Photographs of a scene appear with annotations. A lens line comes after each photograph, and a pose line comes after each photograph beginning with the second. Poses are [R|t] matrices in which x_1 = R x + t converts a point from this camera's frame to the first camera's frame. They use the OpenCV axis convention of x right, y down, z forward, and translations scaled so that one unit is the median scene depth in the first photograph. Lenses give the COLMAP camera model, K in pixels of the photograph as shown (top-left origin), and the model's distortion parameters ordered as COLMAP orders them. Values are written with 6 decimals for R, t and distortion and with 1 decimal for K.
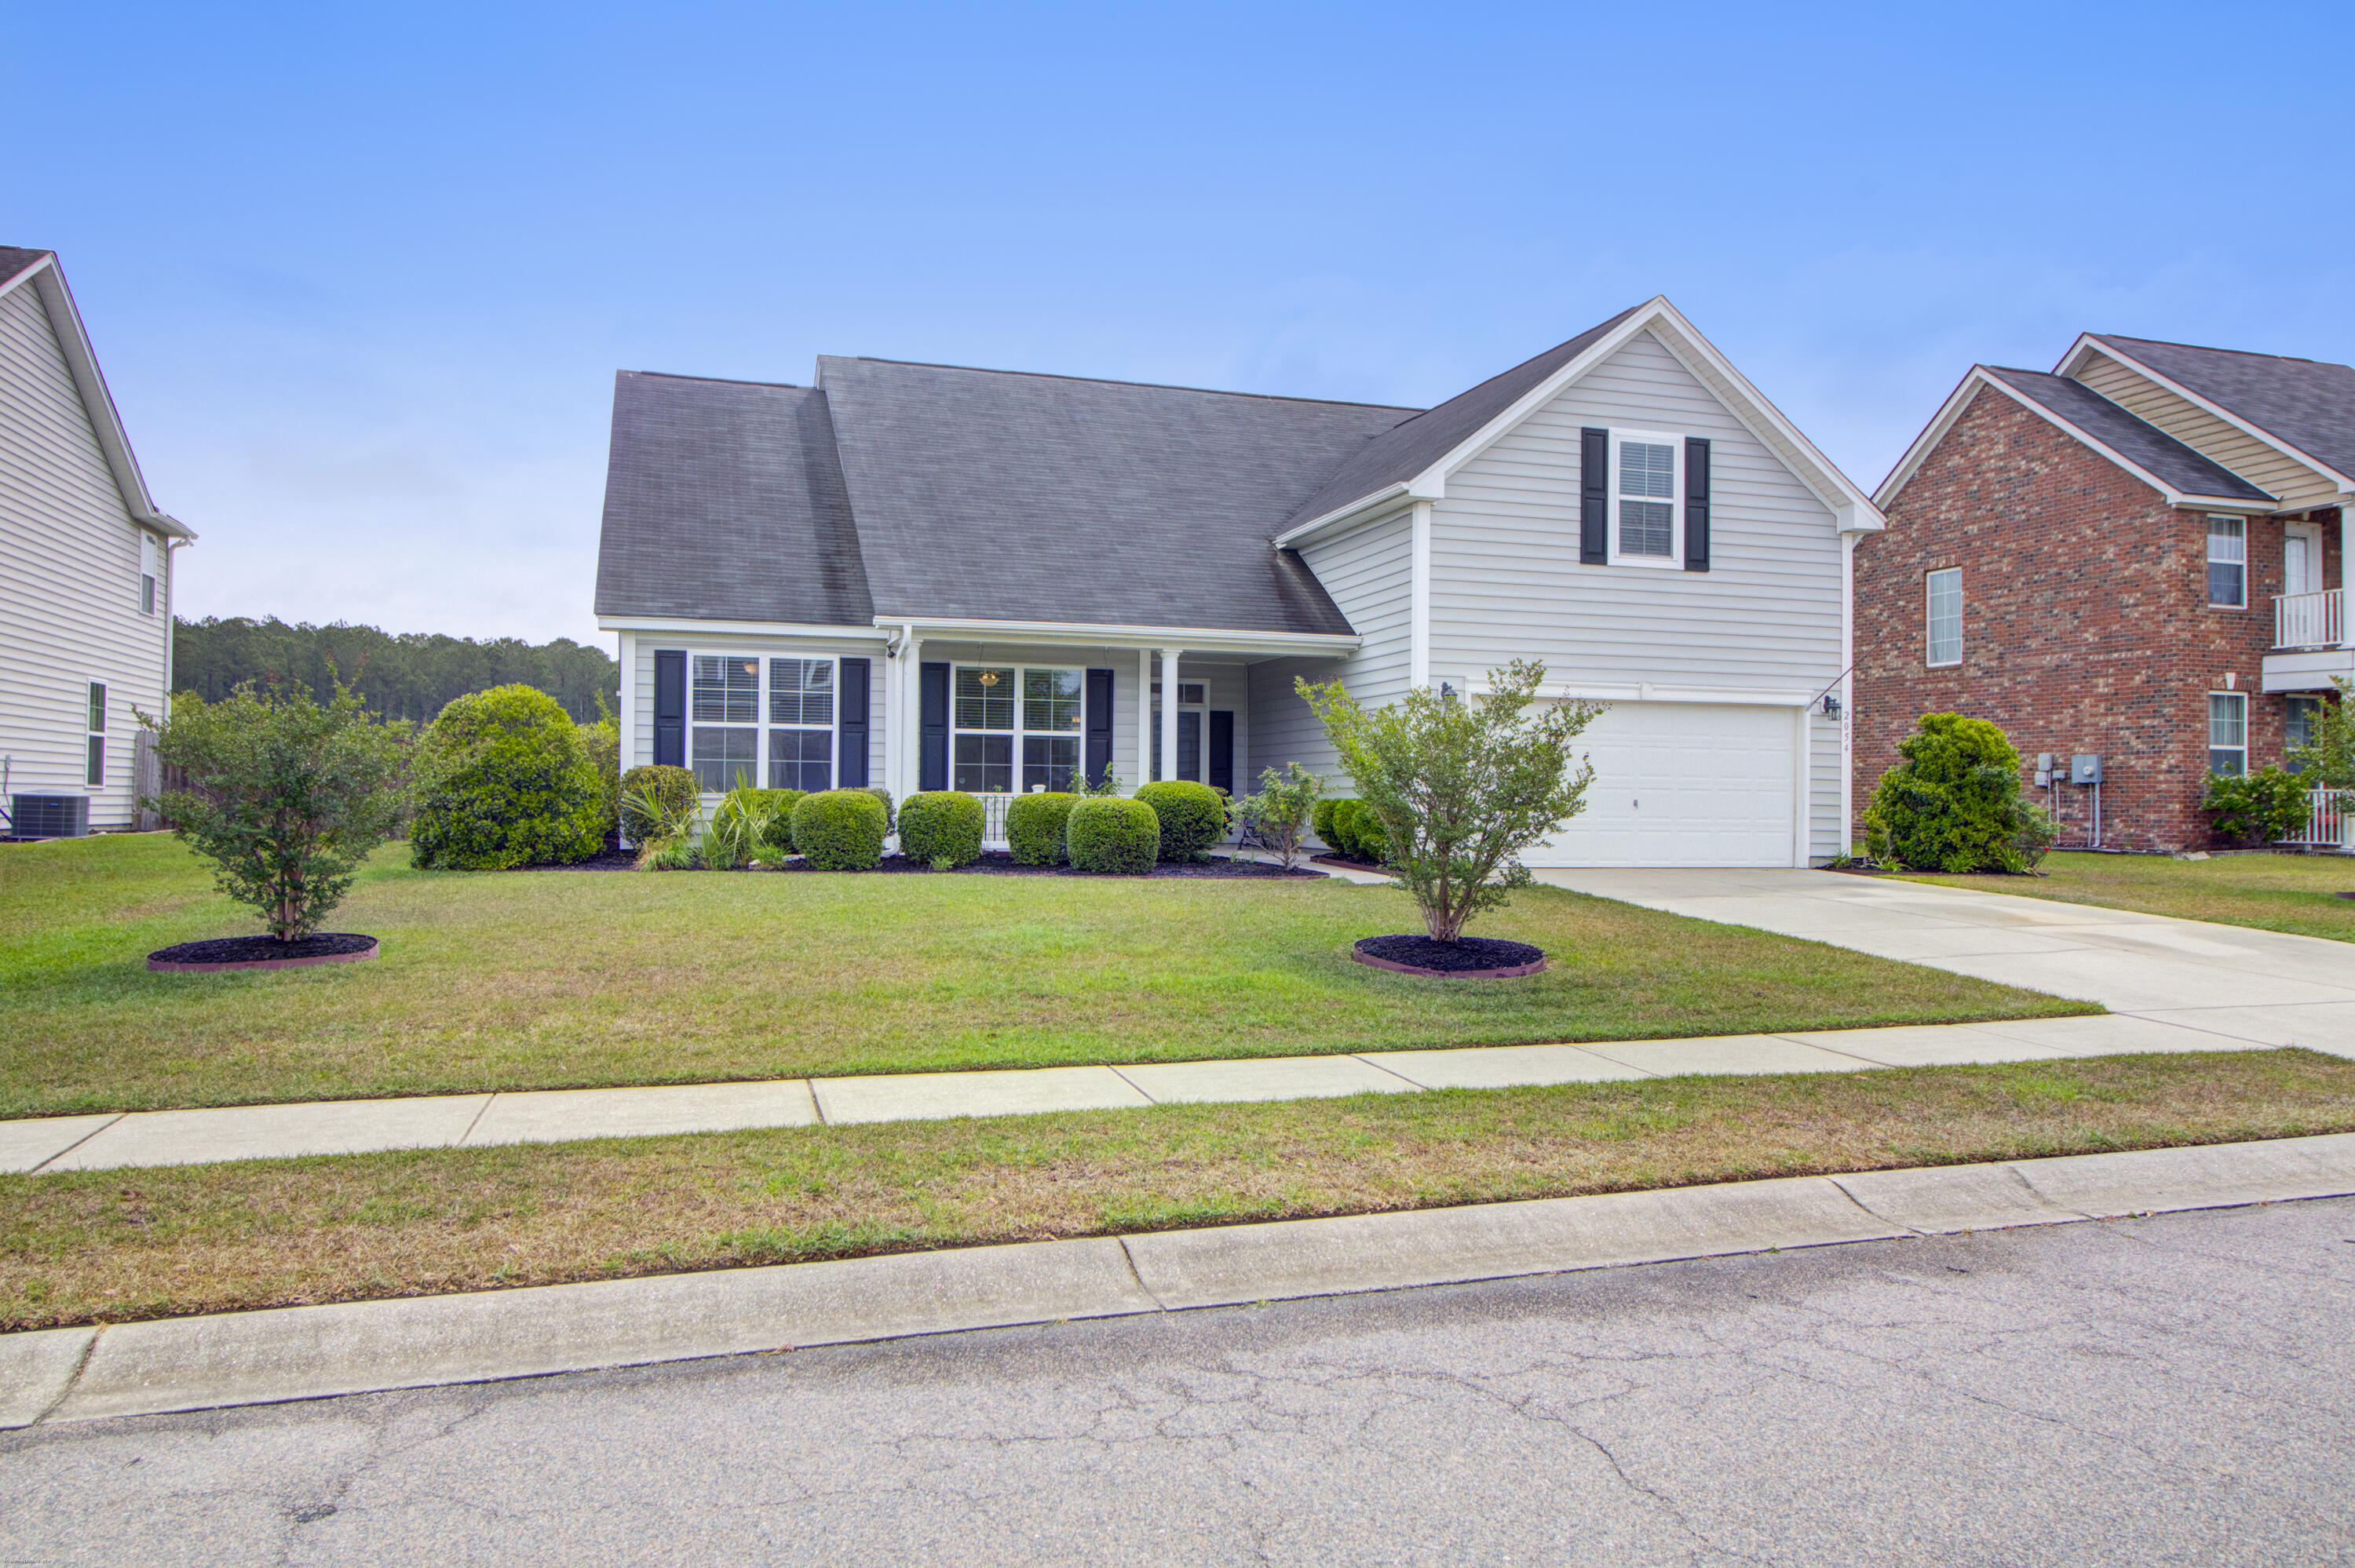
lens RADIAL K [[1614.8, 0, 1179.2], [0, 1614.8, 791.3], [0, 0, 1]] dist [-0.008666, 0.000746]
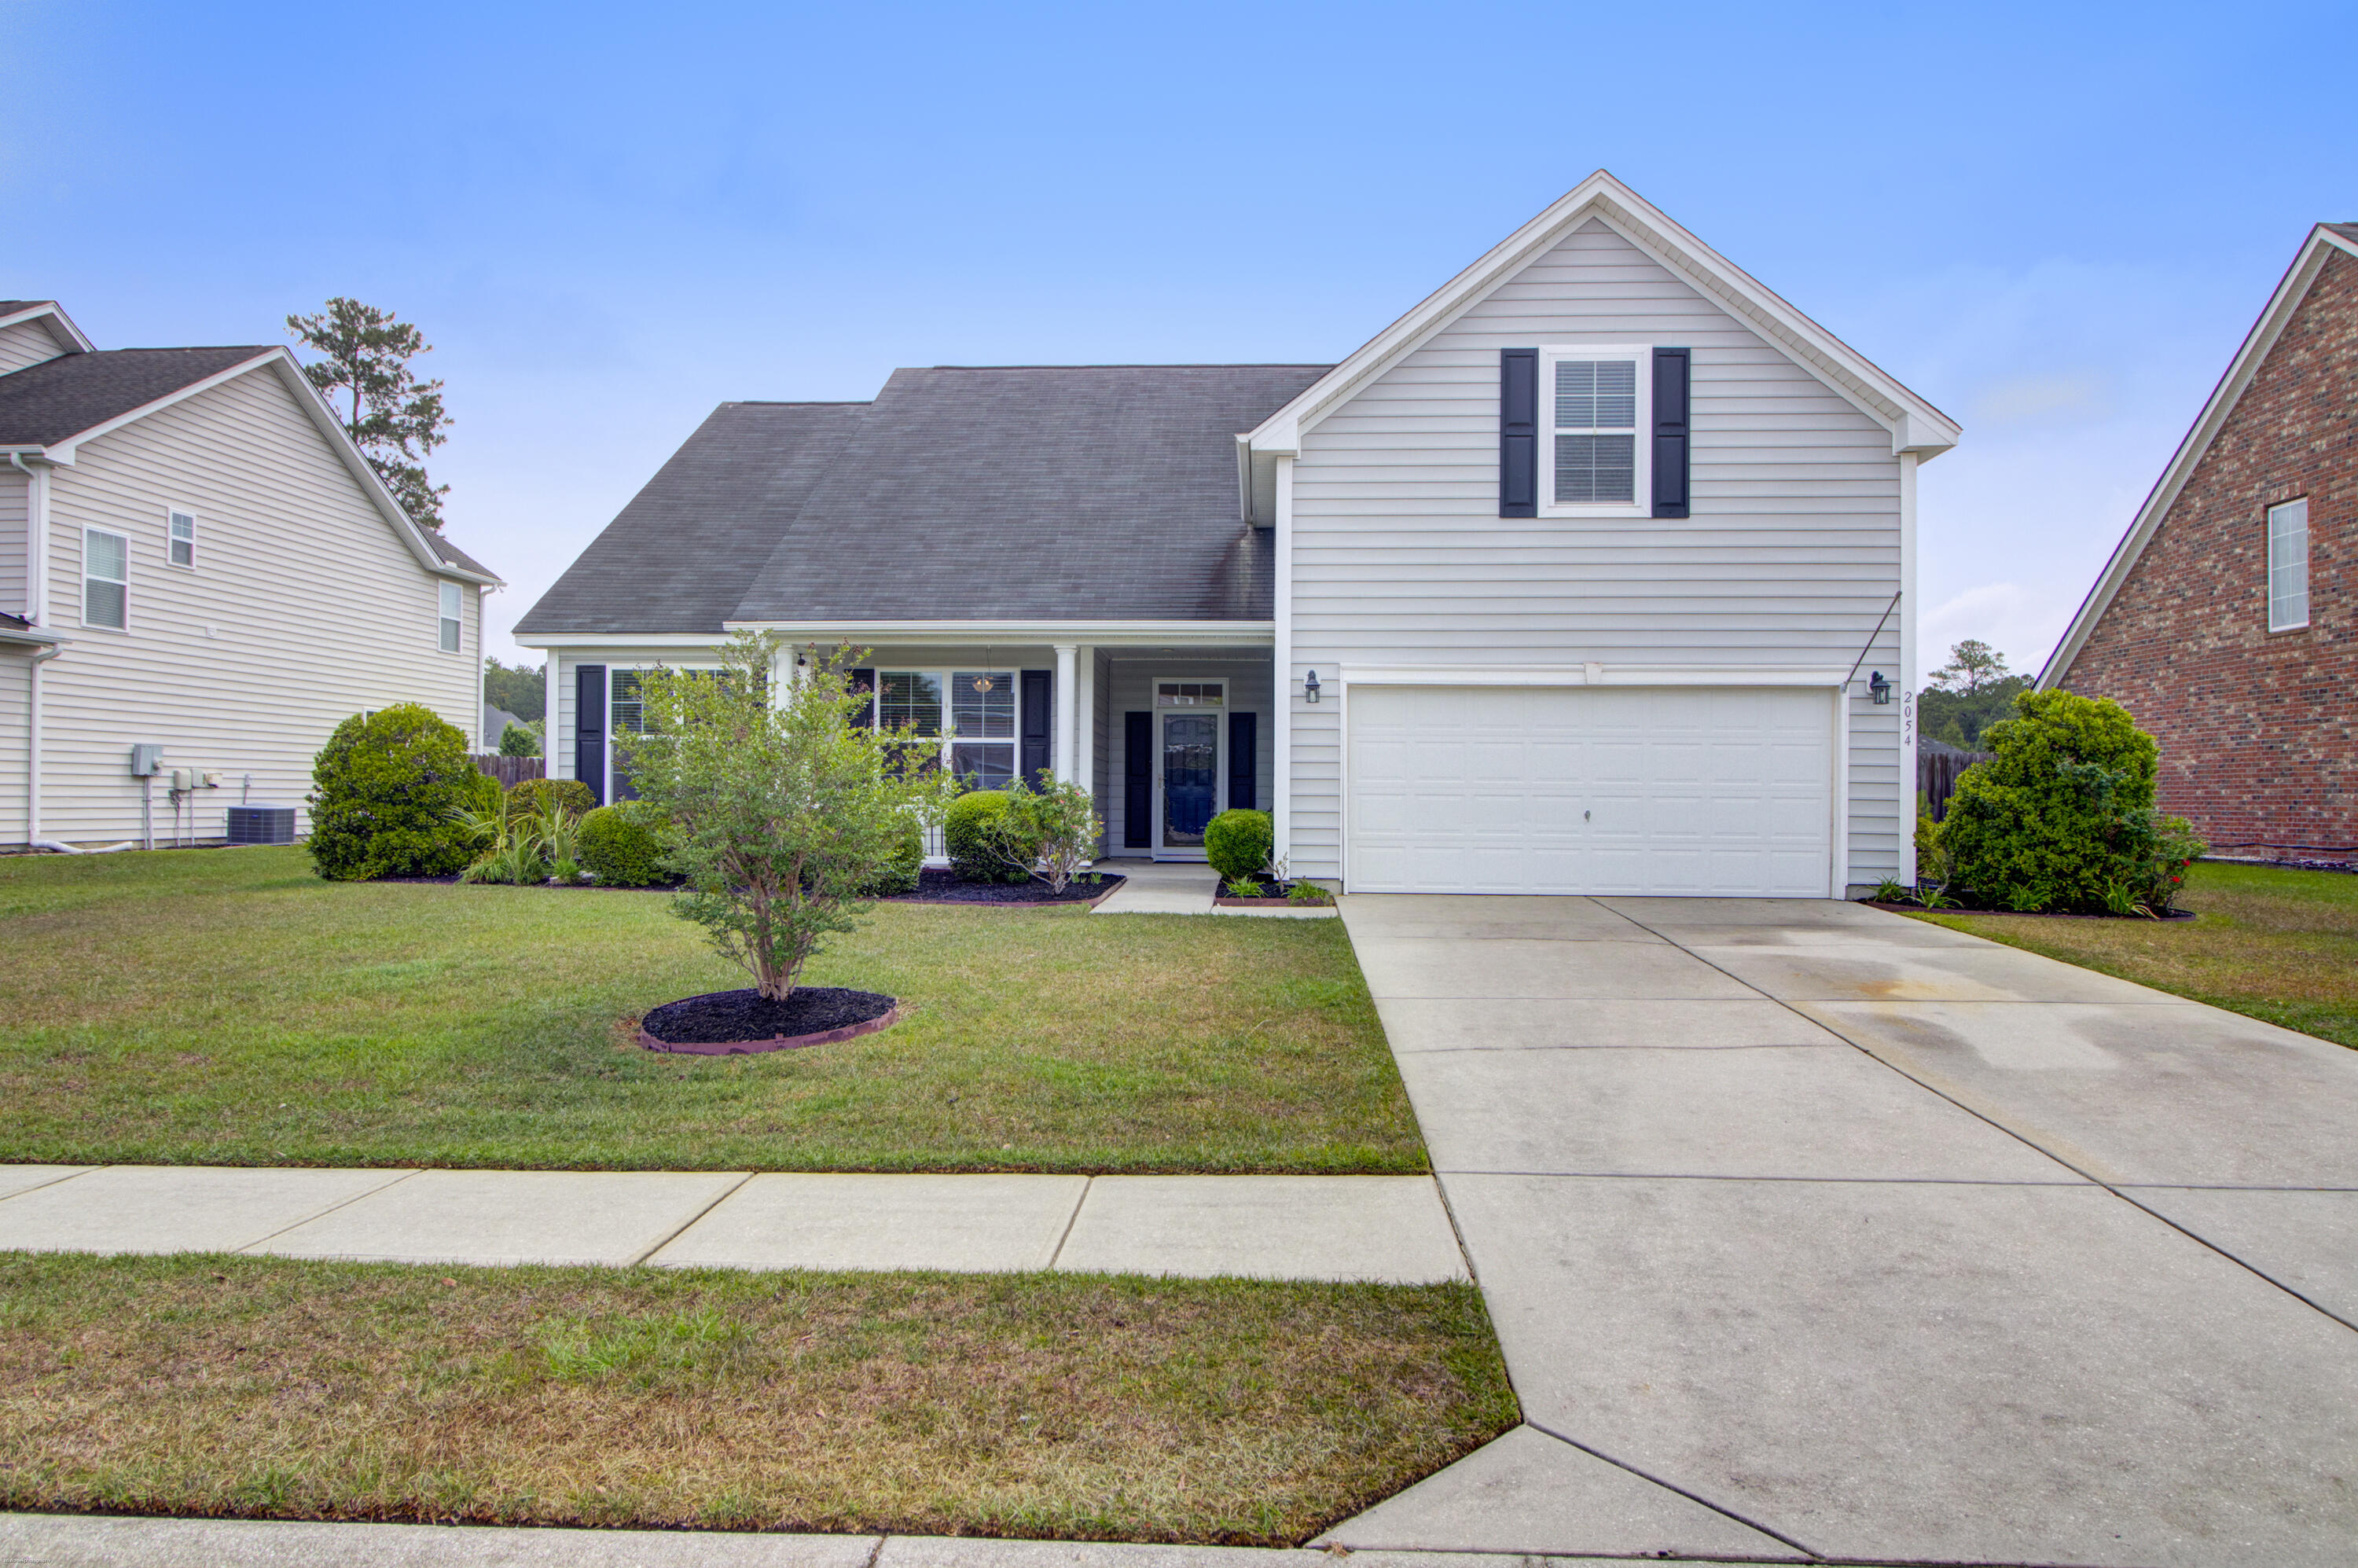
lens RADIAL K [[1532.1, 0, 1181.7], [0, 1532.1, 786.0], [0, 0, 1]] dist [-0.003258, -0.004609]
pose [[0.935622, -0.007682, -0.352919, 0.361178], [0.004538, 0.999942, -0.009735, -0.000411], [0.352974, 0.007506, 0.935603, 0.224025]]
